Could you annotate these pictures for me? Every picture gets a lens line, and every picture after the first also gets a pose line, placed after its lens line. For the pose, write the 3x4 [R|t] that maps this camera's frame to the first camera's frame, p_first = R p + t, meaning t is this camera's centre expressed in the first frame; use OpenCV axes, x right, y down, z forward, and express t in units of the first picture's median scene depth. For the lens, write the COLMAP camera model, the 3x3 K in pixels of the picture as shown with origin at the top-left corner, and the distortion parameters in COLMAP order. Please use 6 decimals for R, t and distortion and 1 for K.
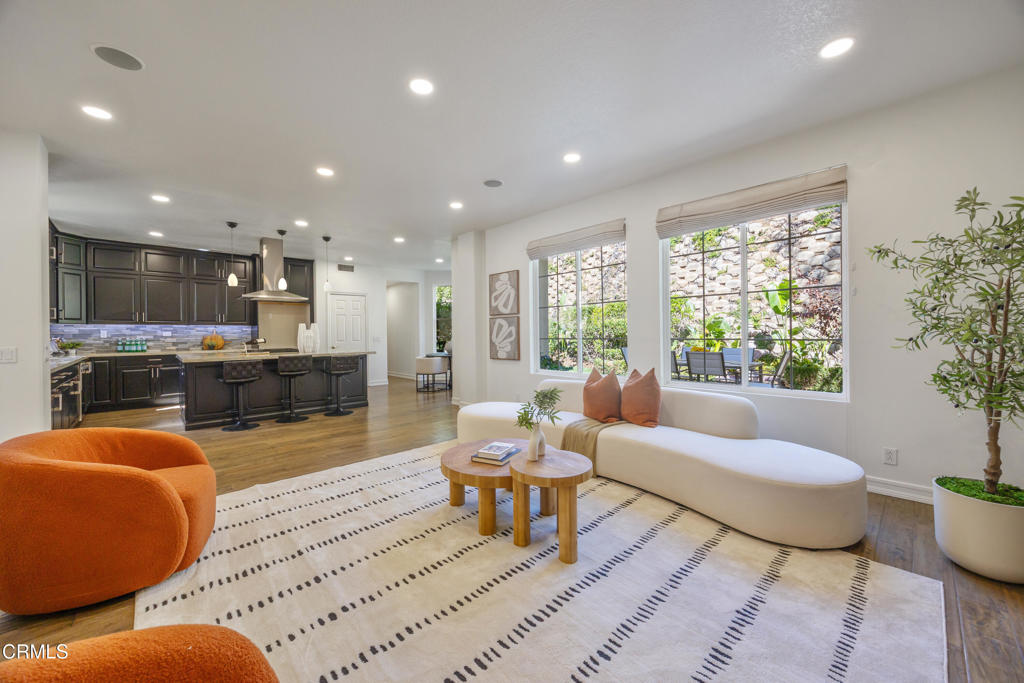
lens RADIAL K [[389.2, 0, 517.3], [0, 389.2, 334.7], [0, 0, 1]] dist [-0.001891, -0.000133]
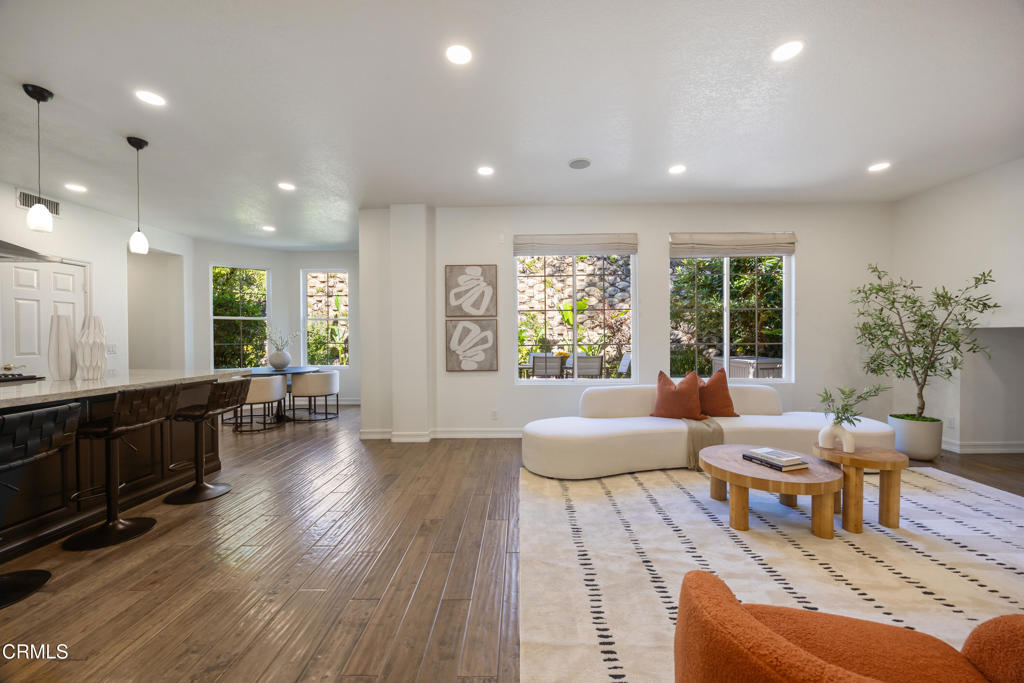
lens RADIAL K [[391.4, 0, 515.3], [0, 391.4, 342.4], [0, 0, 1]] dist [-0.004452, -0.000293]
pose [[0.701011, -0.001263, 0.713149, -0.485569], [0.001106, 0.999999, 0.000683, 0.002224], [-0.713150, 0.000310, 0.701012, 0.309506]]
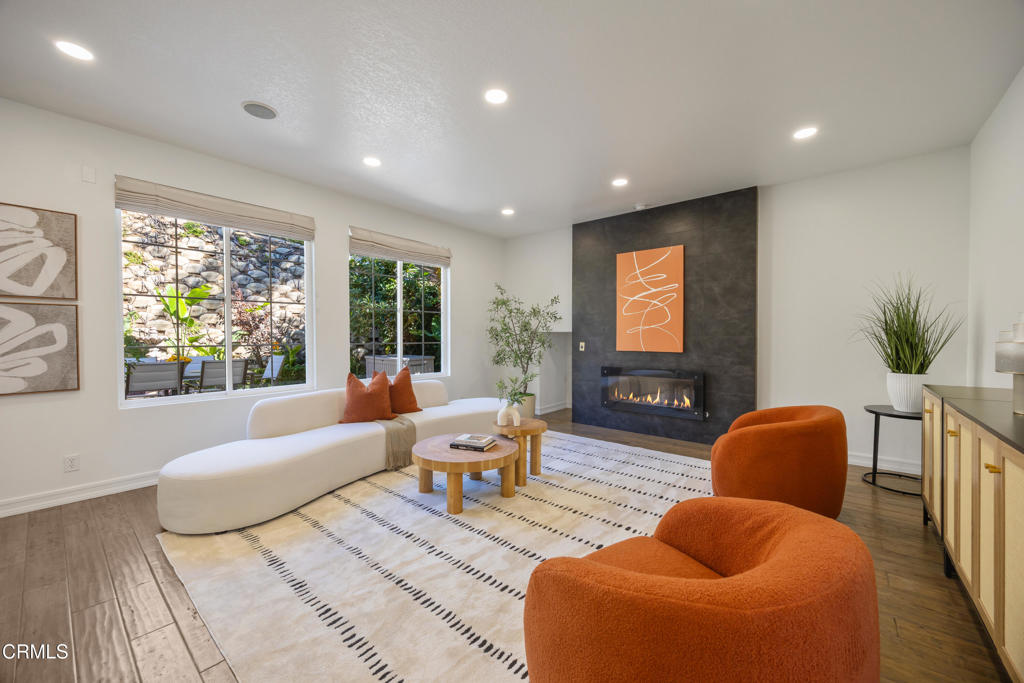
lens RADIAL K [[394.4, 0, 517.5], [0, 394.4, 341.1], [0, 0, 1]] dist [-0.007841, -0.000059]
pose [[-0.118243, -0.000137, 0.992985, -0.484643], [0.003431, 0.999994, 0.000546, 0.002035], [-0.992979, 0.003471, -0.118242, 0.403327]]
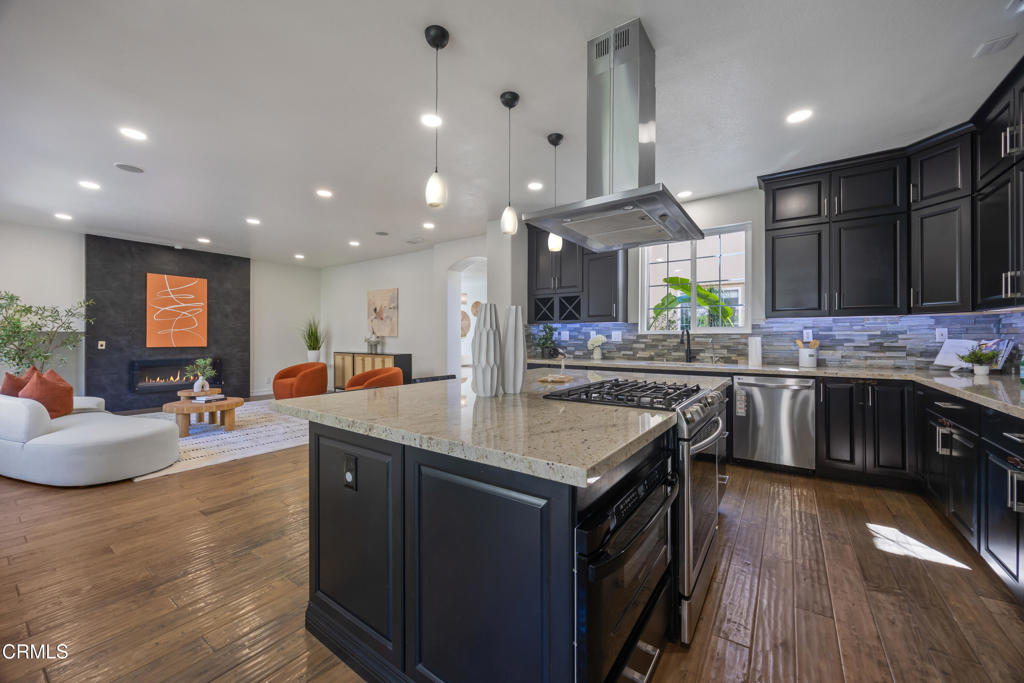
lens RADIAL K [[388.9, 0, 508.4], [0, 388.9, 338.4], [0, 0, 1]] dist [0.000453, -0.000155]
pose [[-0.983122, 0.007262, -0.182806, -0.464751], [0.006106, 0.999958, 0.006885, -0.001719], [0.182848, 0.005653, -0.983125, 1.273197]]
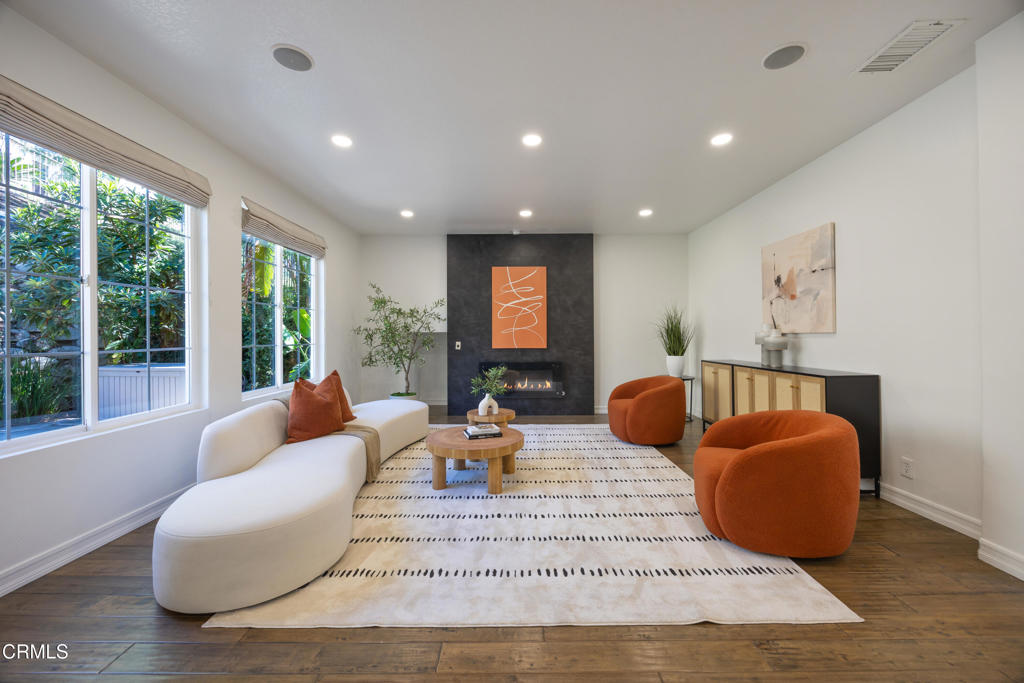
lens RADIAL K [[389.2, 0, 517.3], [0, 389.2, 334.7], [0, 0, 1]] dist [-0.001891, -0.000133]
pose [[-0.722215, 0.017363, 0.691451, -0.404980], [0.014573, 0.999845, -0.009885, 0.000190], [-0.691515, 0.002938, -0.722356, 0.734684]]
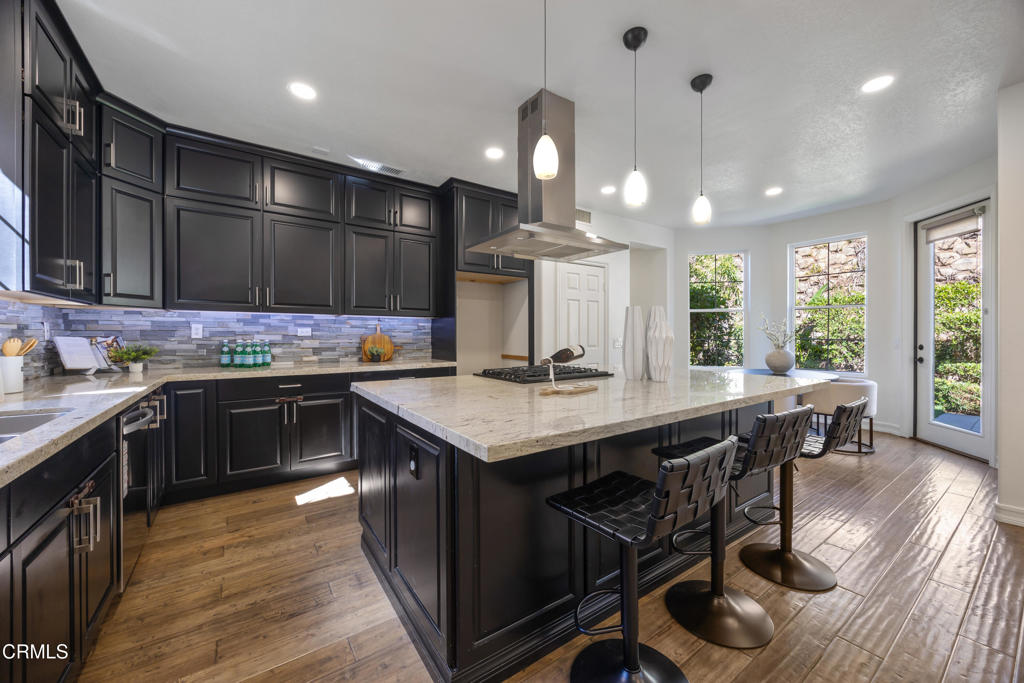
lens RADIAL K [[387.5, 0, 513.1], [0, 387.5, 337.6], [0, 0, 1]] dist [-0.002271, -0.000212]
pose [[0.987902, 0.008010, -0.154874, -0.587020], [-0.007606, 0.999966, 0.003198, 0.002342], [0.154895, -0.001982, 0.987929, 0.571734]]
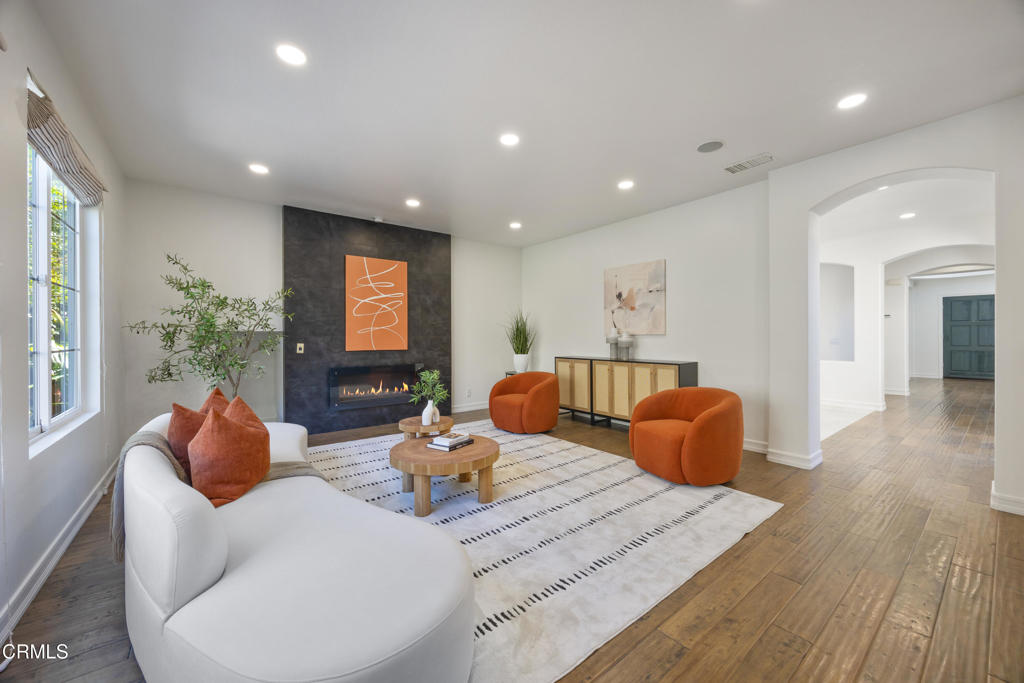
lens RADIAL K [[387.5, 0, 513.1], [0, 387.5, 337.6], [0, 0, 1]] dist [-0.002271, -0.000212]
pose [[-0.994558, 0.013368, 0.103328, -0.142089], [0.013961, 0.999890, 0.005022, -0.003483], [-0.103249, 0.006438, -0.994635, 0.849276]]
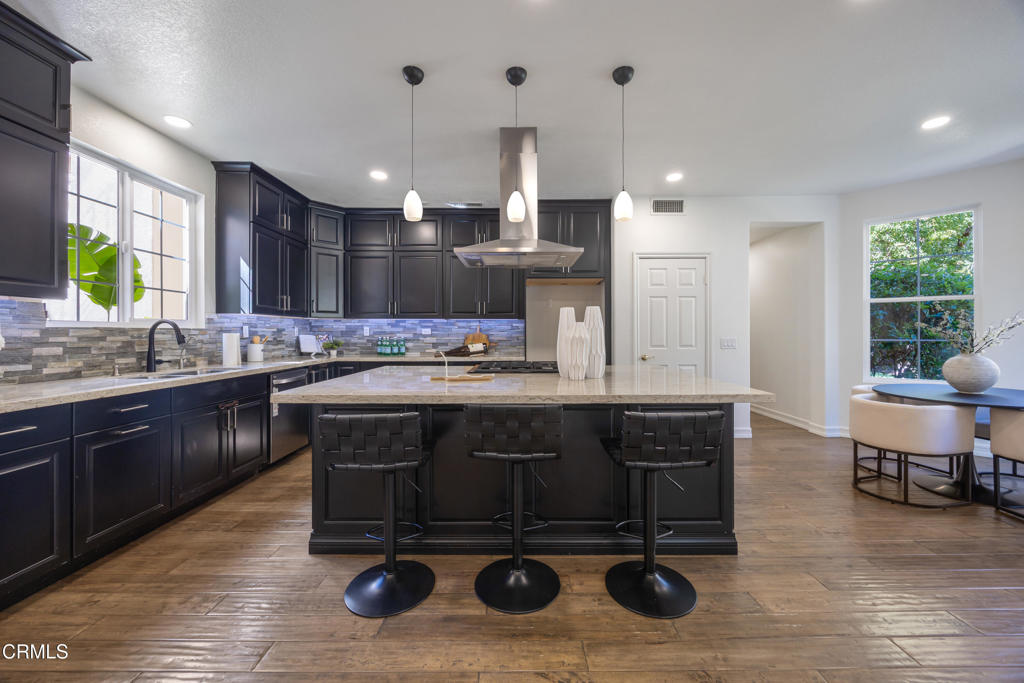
lens RADIAL K [[392.9, 0, 520.5], [0, 392.9, 330.5], [0, 0, 1]] dist [0.000317, 0.000103]
pose [[0.722252, 0.002158, -0.691627, -0.286777], [-0.008077, 0.999953, -0.005315, -0.001266], [0.691583, 0.009425, 0.722236, 0.636883]]
